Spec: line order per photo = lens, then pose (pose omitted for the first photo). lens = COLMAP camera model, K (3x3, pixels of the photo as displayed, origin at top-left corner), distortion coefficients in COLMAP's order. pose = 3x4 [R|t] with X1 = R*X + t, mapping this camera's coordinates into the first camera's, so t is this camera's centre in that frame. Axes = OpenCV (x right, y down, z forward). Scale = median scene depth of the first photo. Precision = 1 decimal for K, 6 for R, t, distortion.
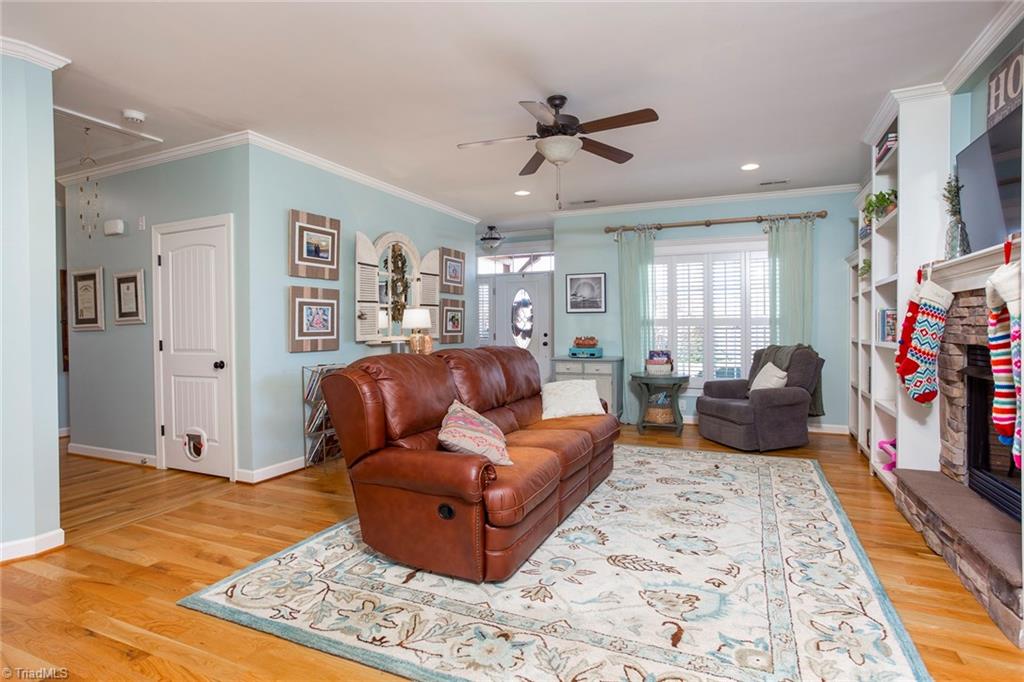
lens RADIAL K [[505.6, 0, 515.8], [0, 505.6, 339.5], [0, 0, 1]] dist [-0.025508, 0.000477]
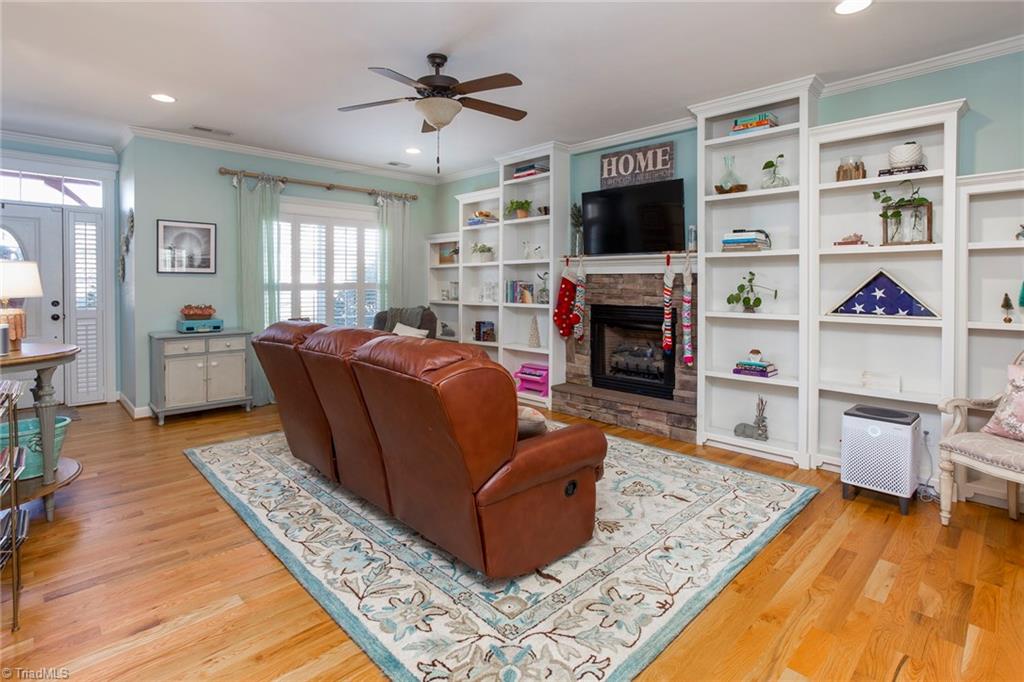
lens RADIAL K [[505.6, 0, 512.4], [0, 505.6, 342.5], [0, 0, 1]] dist [-0.025508, 0.000477]
pose [[0.381715, -0.104427, 0.918362, -1.039944], [0.010730, 0.994031, 0.108571, -0.072349], [-0.924218, -0.031589, 0.380557, 0.698023]]
